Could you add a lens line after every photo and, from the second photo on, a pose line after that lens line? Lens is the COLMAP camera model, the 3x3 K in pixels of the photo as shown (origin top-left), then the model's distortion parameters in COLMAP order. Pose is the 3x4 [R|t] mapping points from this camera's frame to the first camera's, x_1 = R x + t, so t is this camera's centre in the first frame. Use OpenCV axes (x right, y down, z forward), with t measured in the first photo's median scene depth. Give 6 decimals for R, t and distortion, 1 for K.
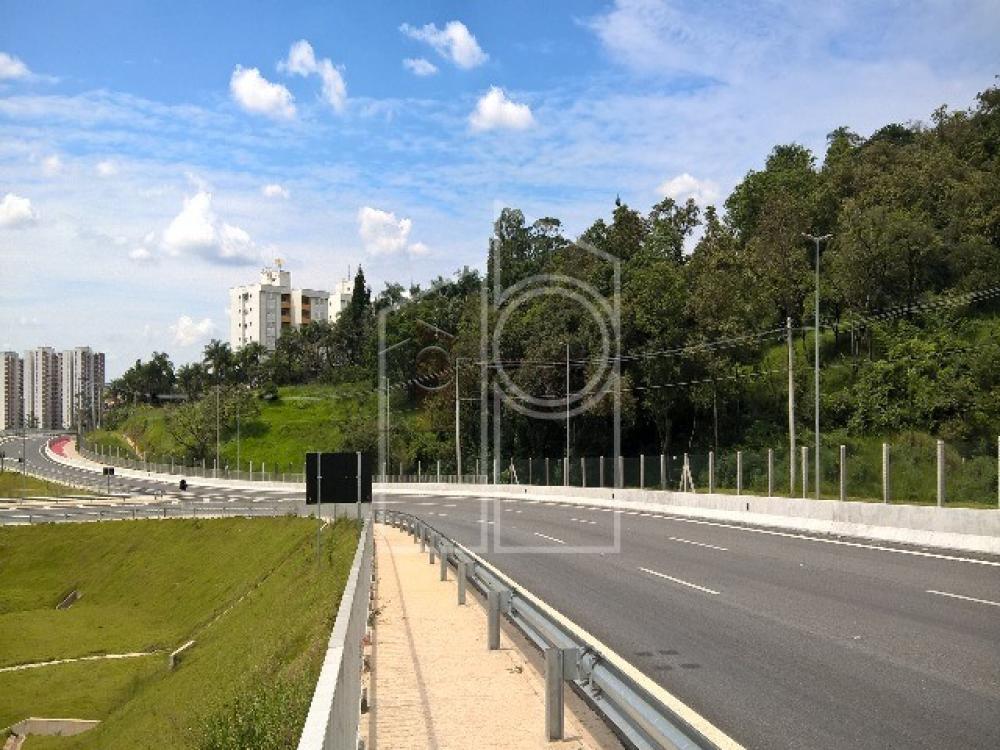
lens RADIAL K [[786.8, 0, 497.3], [0, 786.8, 377.3], [0, 0, 1]] dist [0.099561, -0.131354]
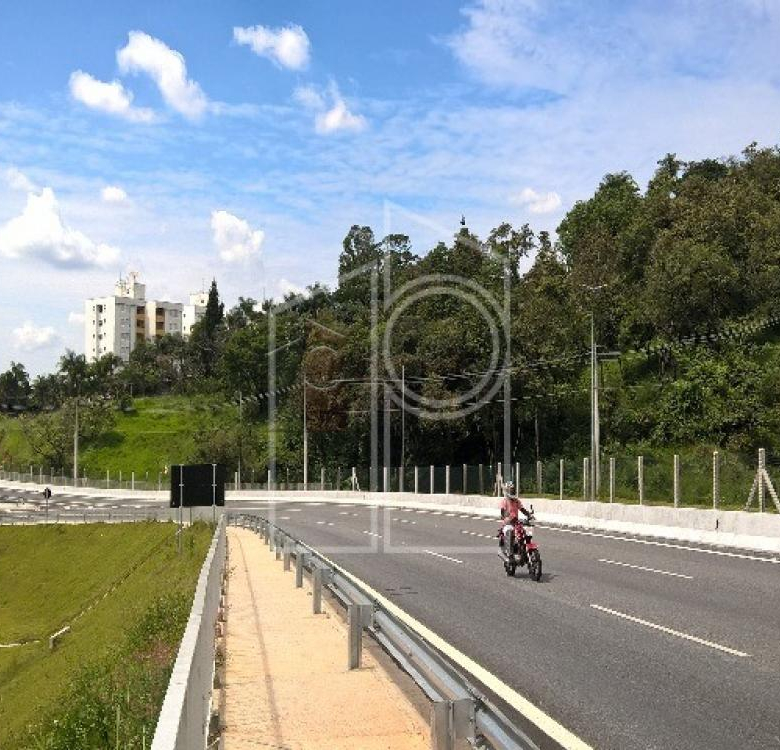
lens RADIAL K [[826.9, 0, 389.2], [0, 826.9, 366.7], [0, 0, 1]] dist [0.063838, 0.000000]
pose [[0.999293, 0.003242, 0.037448, 0.017398], [-0.002659, 0.999875, -0.015590, -0.013809], [-0.037494, 0.015479, 0.999177, -0.108759]]
